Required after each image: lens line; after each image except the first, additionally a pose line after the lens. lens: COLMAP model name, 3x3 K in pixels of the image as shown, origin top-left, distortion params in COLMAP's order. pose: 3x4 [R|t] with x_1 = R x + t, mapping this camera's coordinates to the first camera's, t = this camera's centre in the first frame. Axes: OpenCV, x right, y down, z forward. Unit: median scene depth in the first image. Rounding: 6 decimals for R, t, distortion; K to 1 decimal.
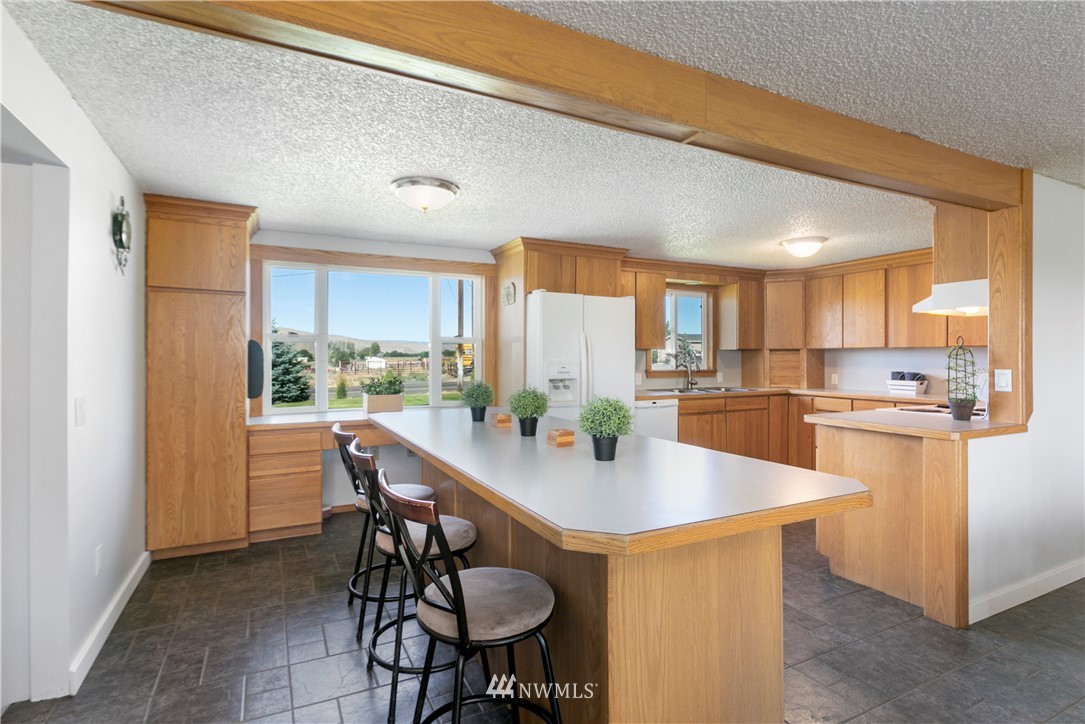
lens RADIAL K [[527.8, 0, 521.7], [0, 527.8, 354.5], [0, 0, 1]] dist [0.024285, 0.001067]
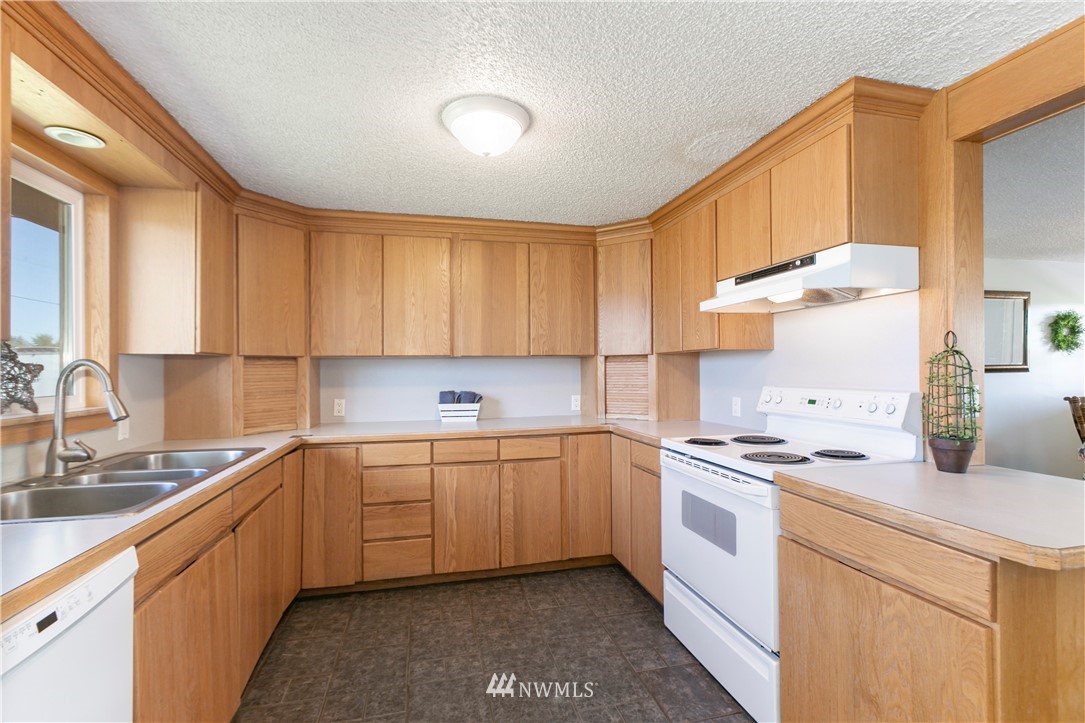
lens RADIAL K [[483.6, 0, 538.2], [0, 483.6, 360.9], [0, 0, 1]] dist [0.009356, -0.000431]
pose [[0.210881, 0.016371, 0.977375, 0.116048], [0.002663, 0.999846, -0.017322, 0.004085], [-0.977508, 0.006255, 0.210805, 0.785703]]
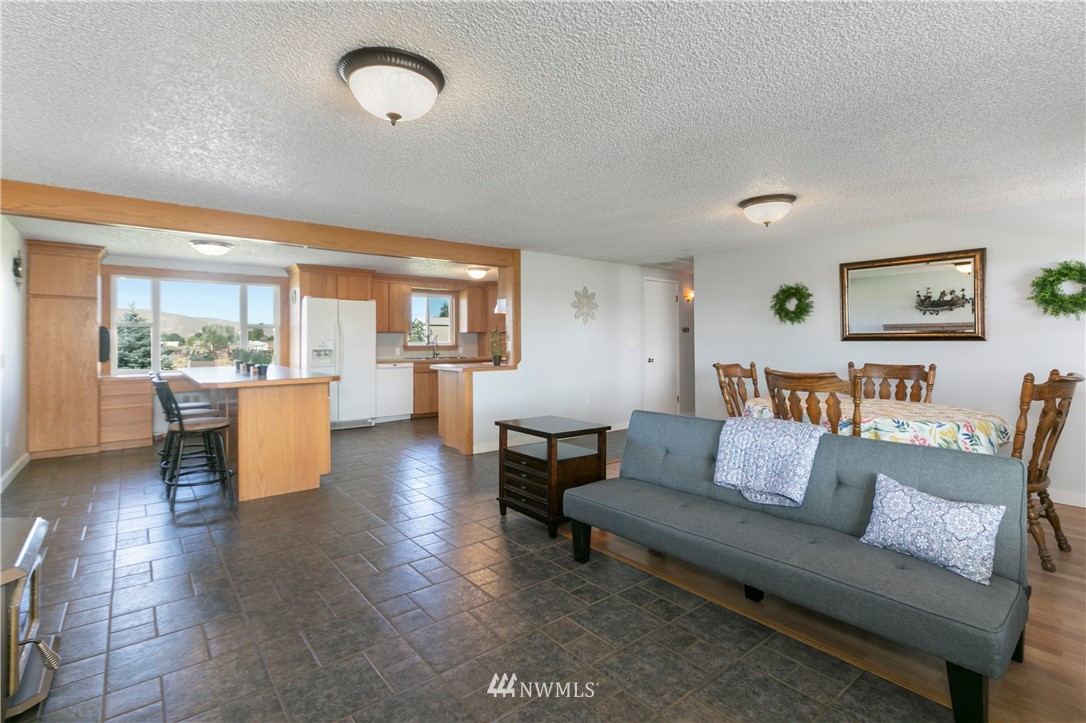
lens RADIAL K [[502.5, 0, 544.5], [0, 502.5, 336.5], [0, 0, 1]] dist [-0.000051, 0.001293]
pose [[0.970644, -0.001461, 0.240515, 0.319303], [0.002096, 0.999995, -0.002385, 0.008074], [-0.240511, 0.002819, 0.970642, -0.599337]]
